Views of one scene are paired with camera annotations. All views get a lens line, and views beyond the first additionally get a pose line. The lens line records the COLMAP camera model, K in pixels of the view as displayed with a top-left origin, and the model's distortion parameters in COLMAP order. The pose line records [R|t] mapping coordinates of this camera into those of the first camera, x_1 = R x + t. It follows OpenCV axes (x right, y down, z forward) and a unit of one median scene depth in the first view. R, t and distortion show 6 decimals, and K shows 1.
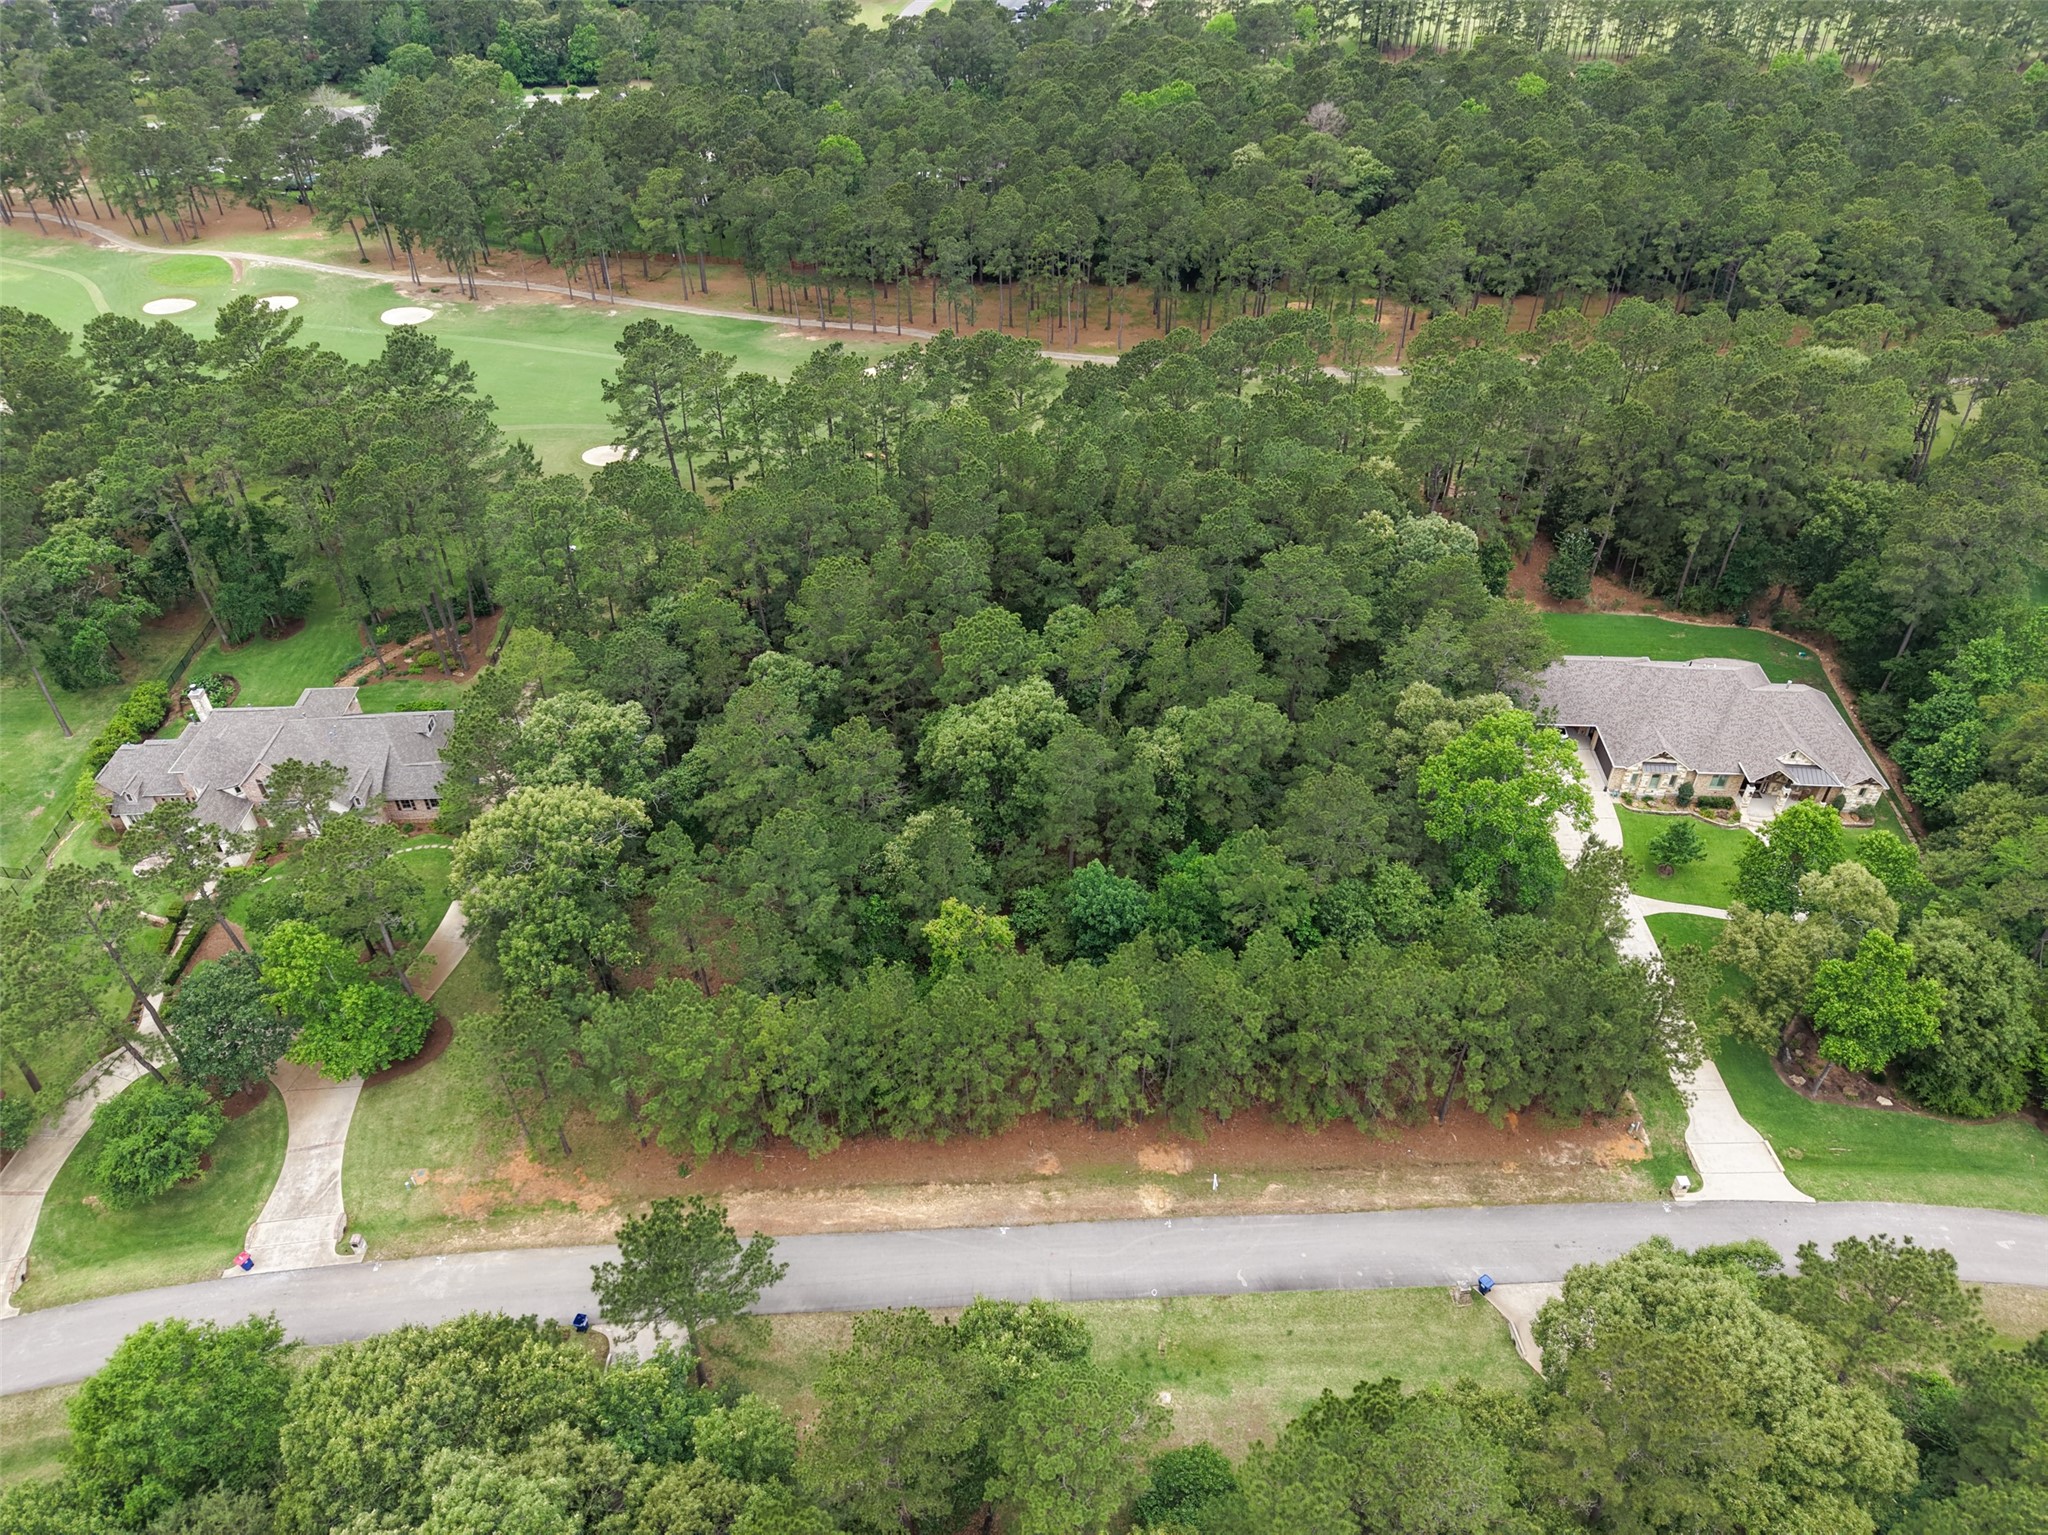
lens RADIAL K [[1377.2, 0, 1030.6], [0, 1377.2, 768.5], [0, 0, 1]] dist [0.021334, -0.020661]
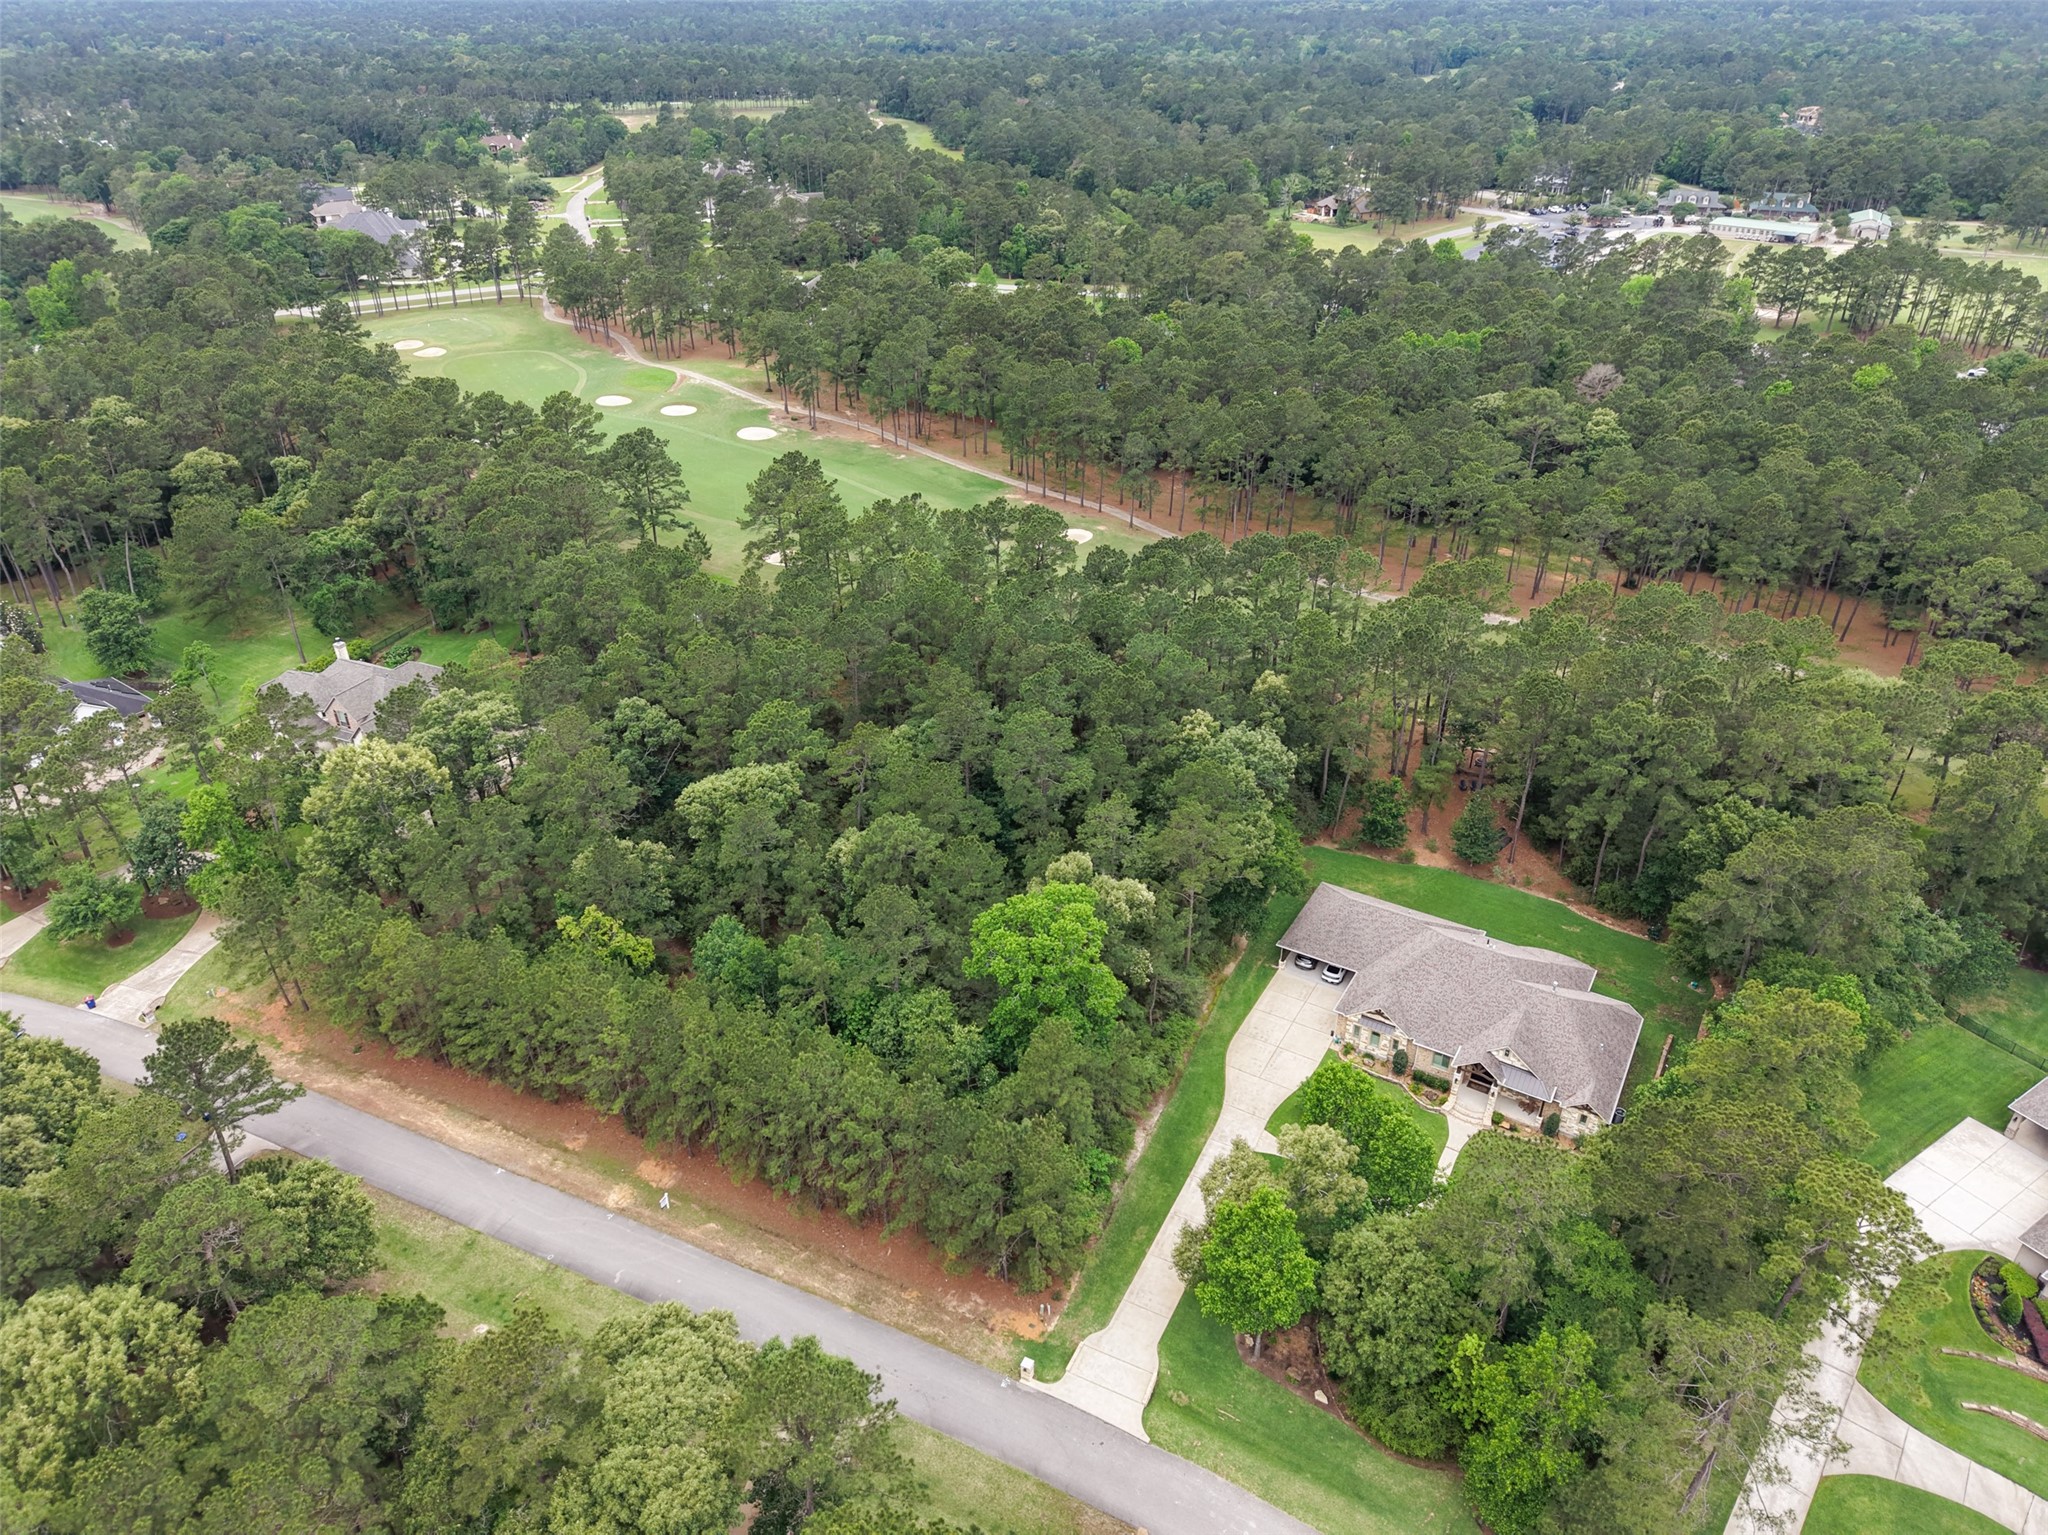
lens RADIAL K [[1377.2, 0, 1030.6], [0, 1377.2, 768.5], [0, 0, 1]] dist [0.021334, -0.020661]
pose [[0.888628, 0.236314, -0.393060, 0.616350], [-0.286145, 0.955440, -0.072491, -0.035112], [0.358415, 0.176890, 0.916651, 0.001821]]
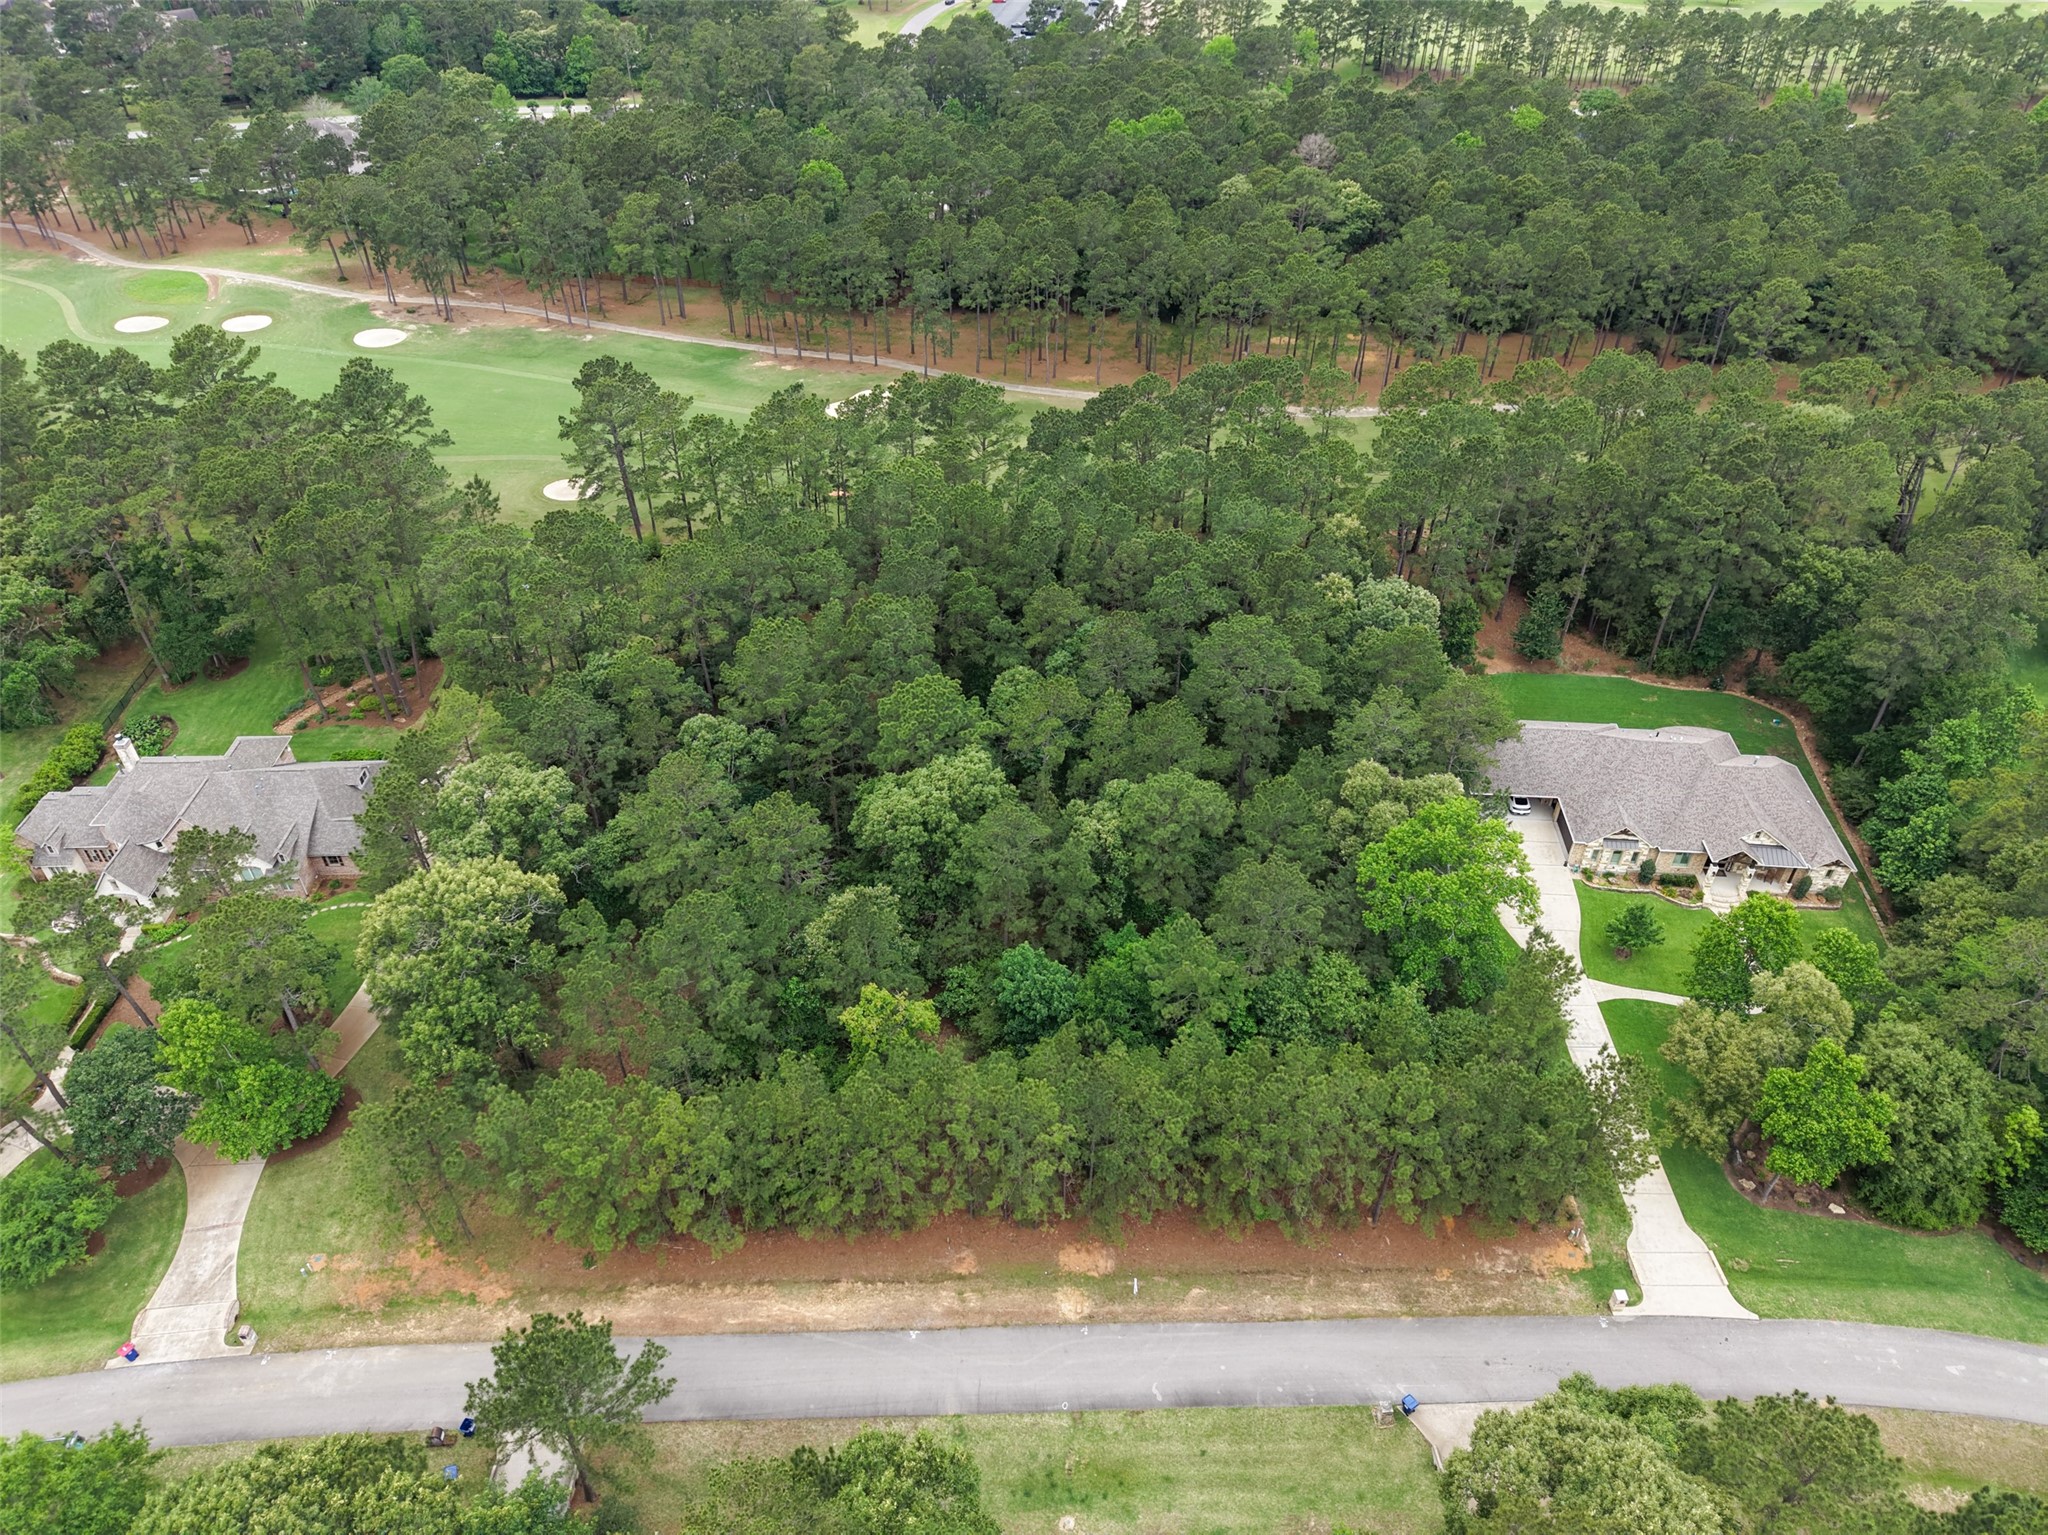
lens RADIAL K [[1378.3, 0, 1029.5], [0, 1378.3, 769.0], [0, 0, 1]] dist [0.018332, -0.016566]
pose [[0.999821, 0.017430, -0.007356, 0.048845], [-0.017439, 0.999847, -0.001169, -0.048159], [0.007335, 0.001297, 0.999972, 0.026629]]
